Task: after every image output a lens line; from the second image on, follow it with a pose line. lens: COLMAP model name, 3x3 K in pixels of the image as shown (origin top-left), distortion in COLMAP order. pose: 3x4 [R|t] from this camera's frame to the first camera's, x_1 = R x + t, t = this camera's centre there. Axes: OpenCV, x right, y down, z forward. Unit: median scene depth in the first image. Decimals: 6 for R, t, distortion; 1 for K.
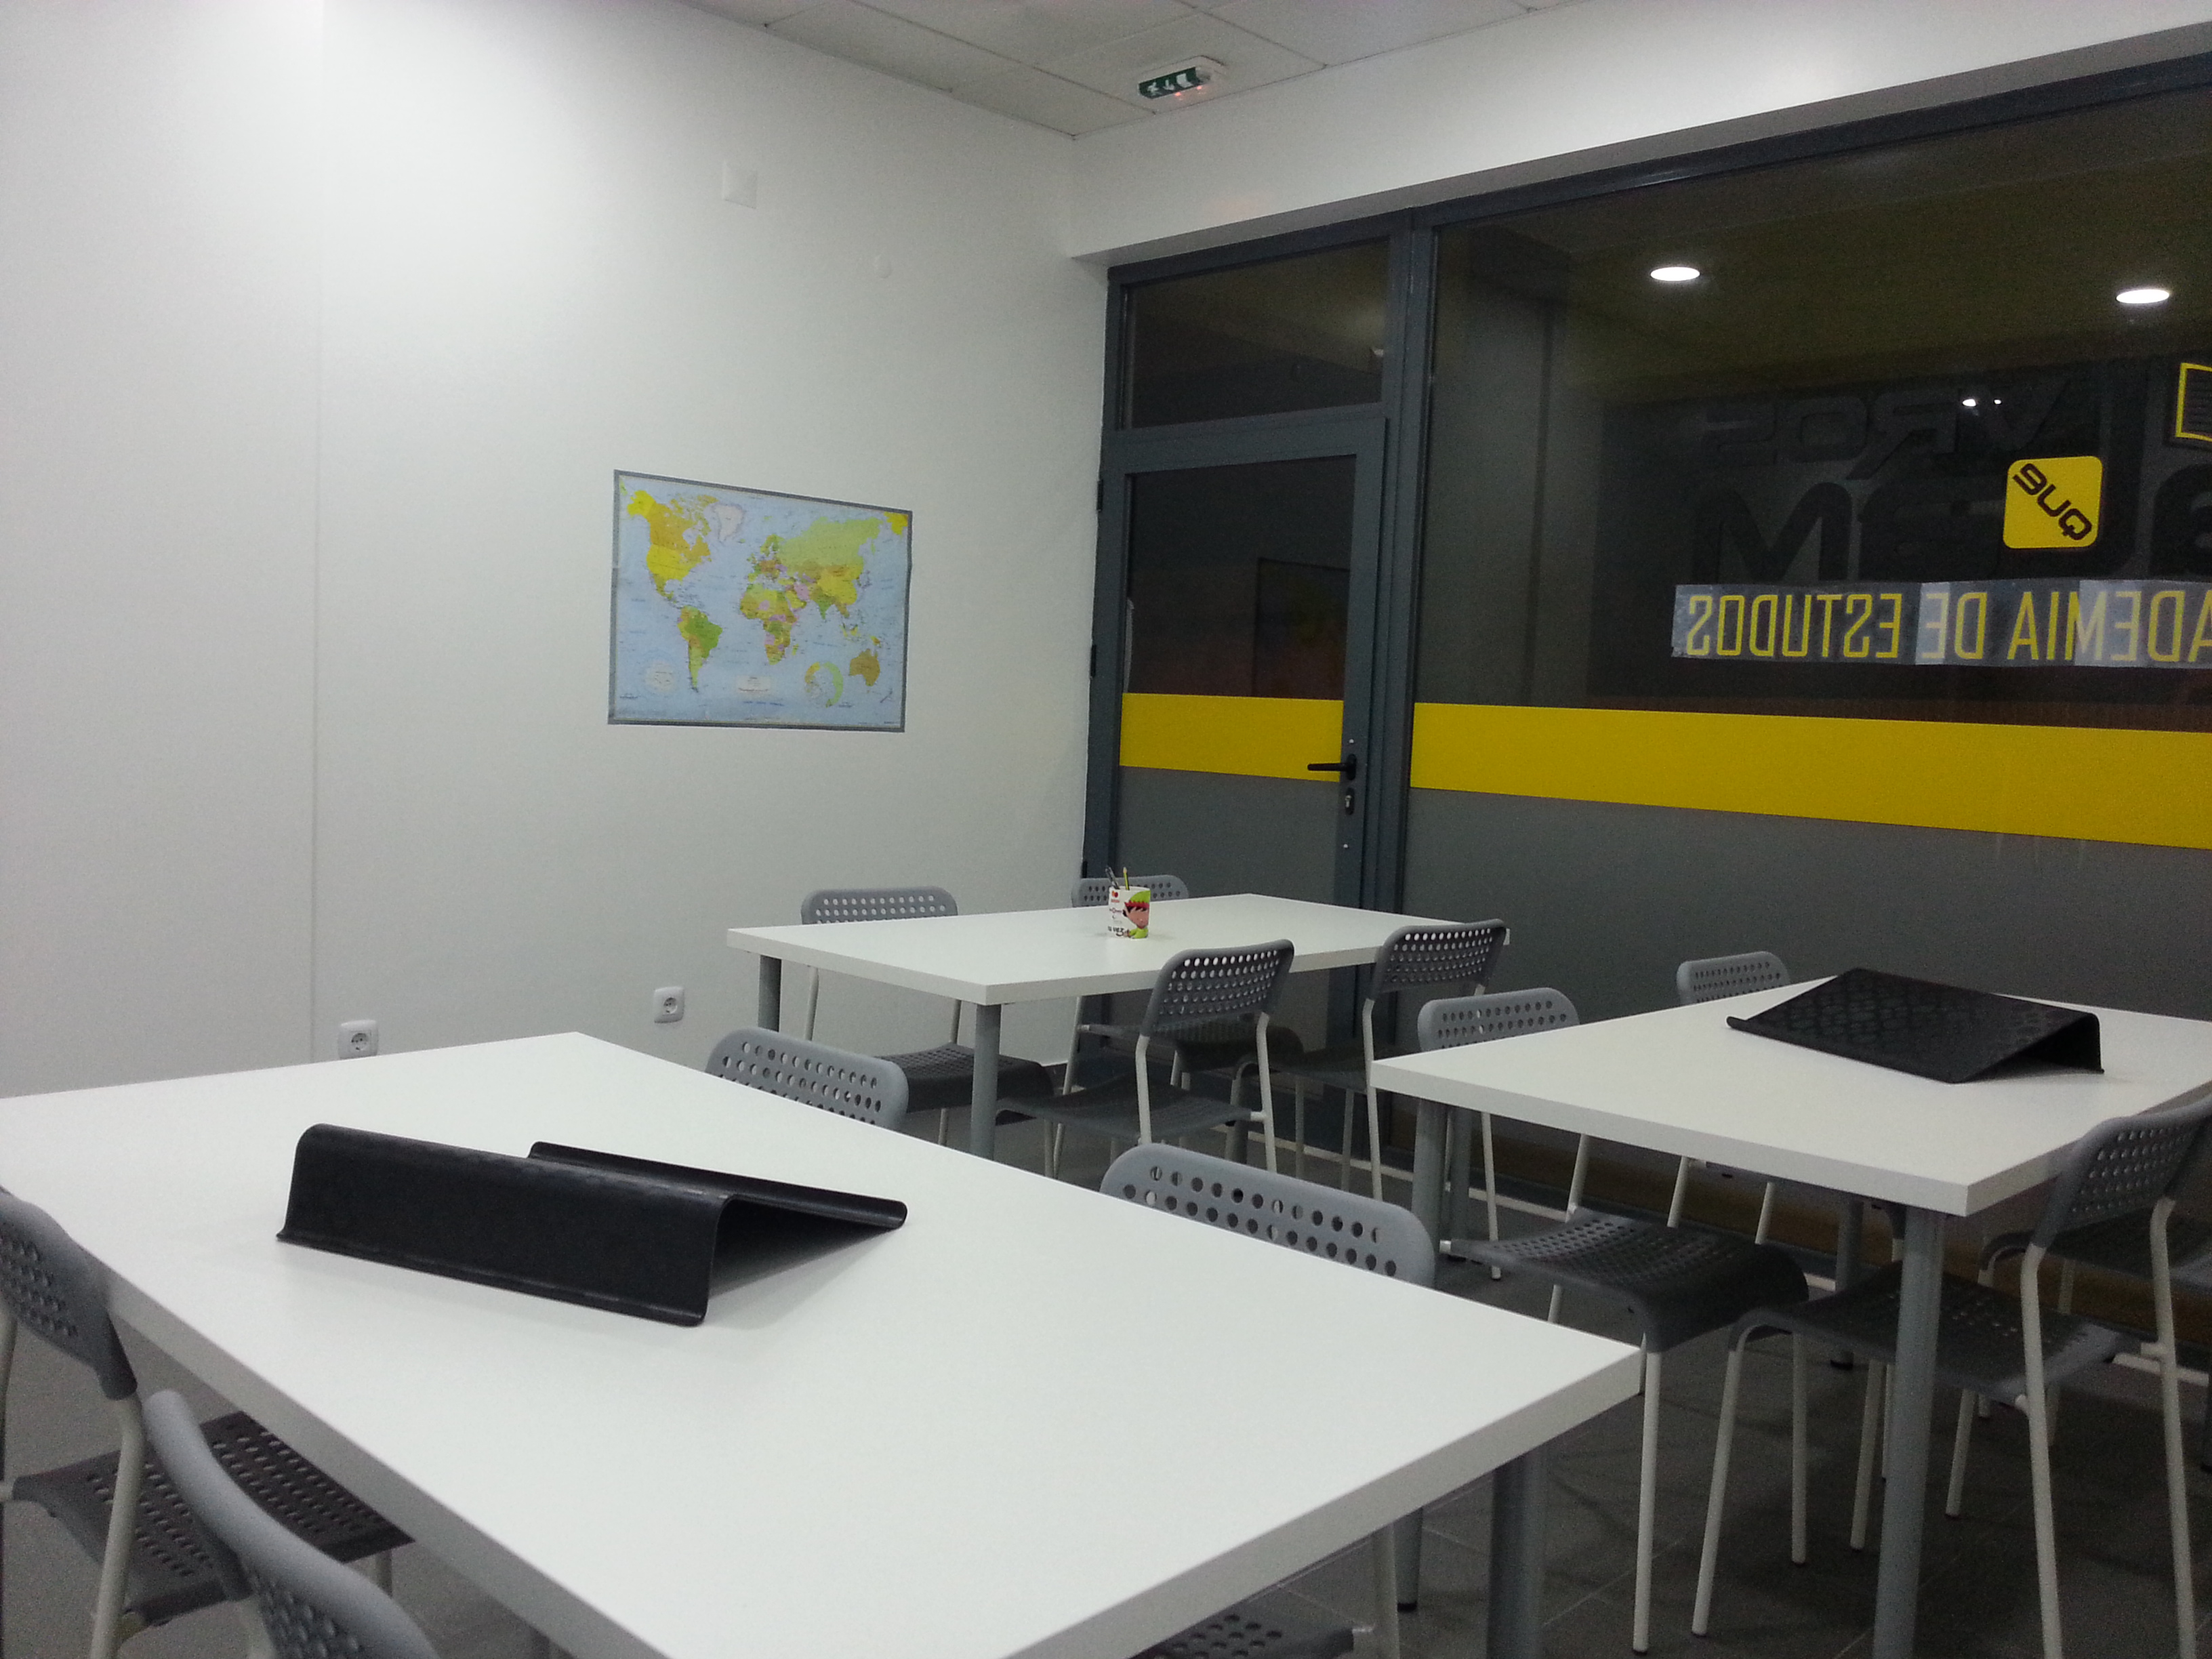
lens RADIAL K [[1826.0, 0, 1106.0], [0, 1826.0, 829.5], [0, 0, 1]] dist [-0.048844, 0.005384]
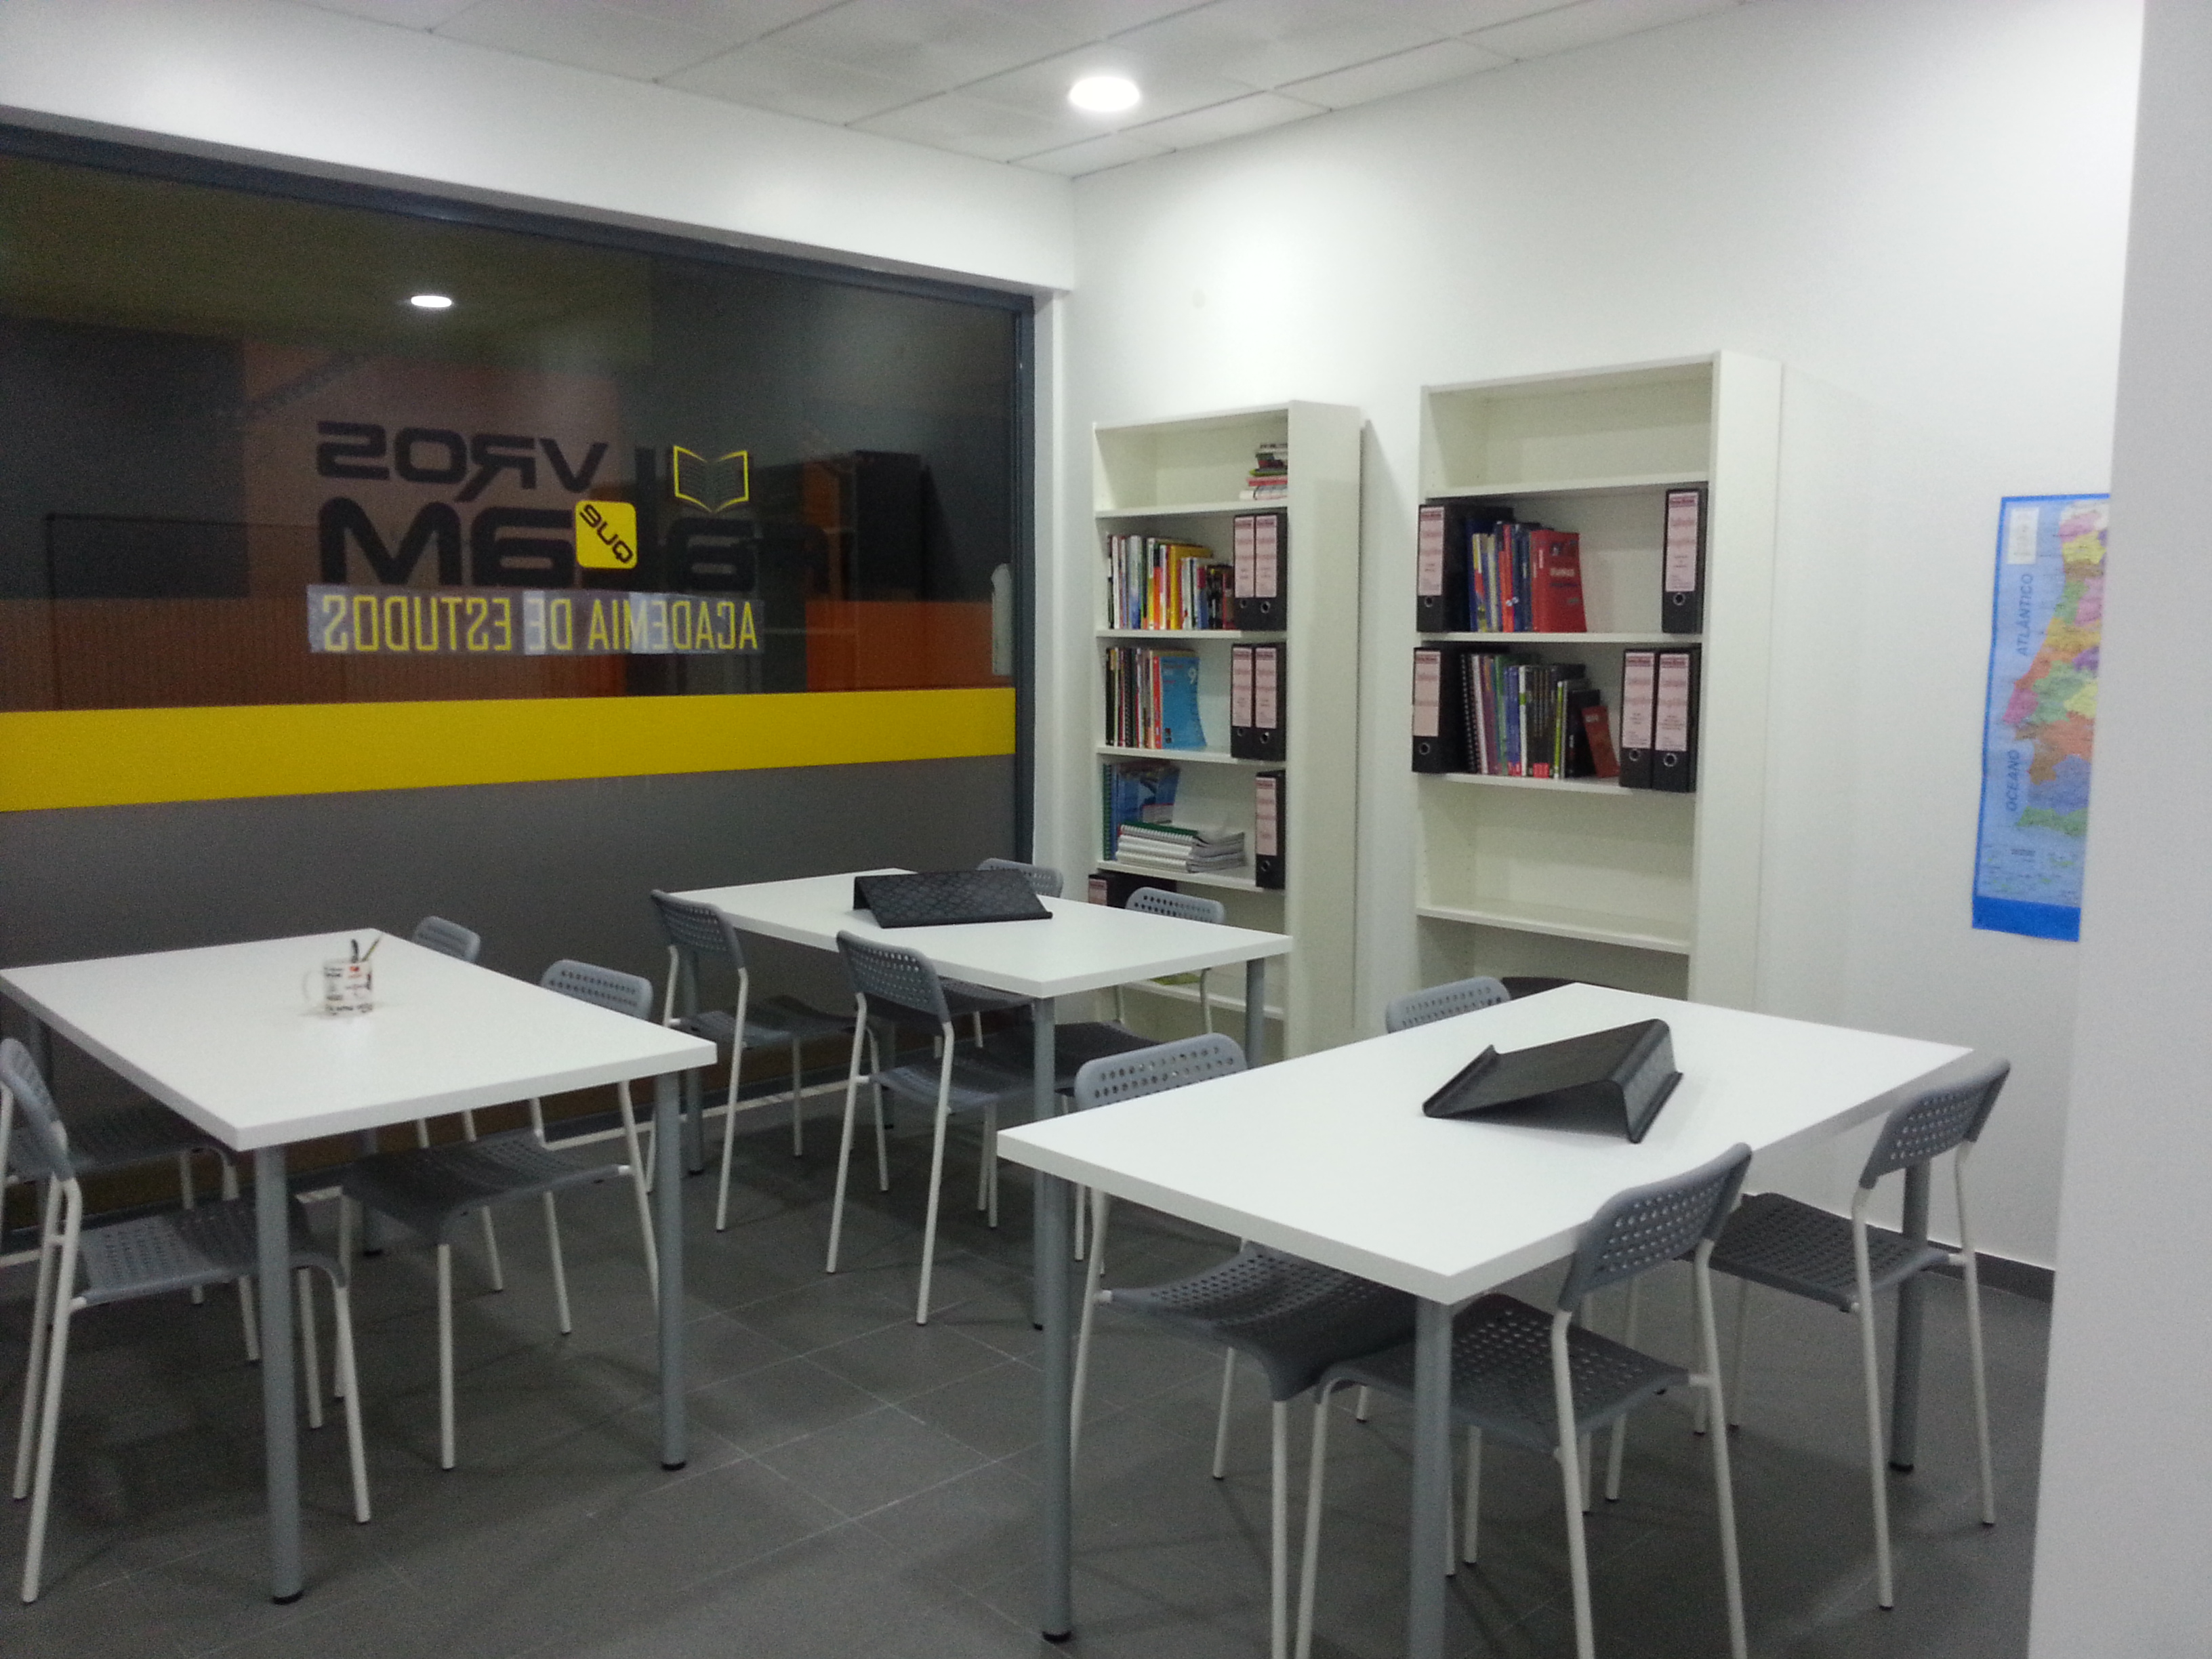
lens RADIAL K [[1826.0, 0, 1106.0], [0, 1826.0, 829.5], [0, 0, 1]] dist [-0.048844, 0.005384]
pose [[0.029590, -0.148934, 0.988404, -0.830063], [0.060353, 0.987299, 0.146960, -0.134100], [-0.997738, 0.055305, 0.038203, 0.553315]]
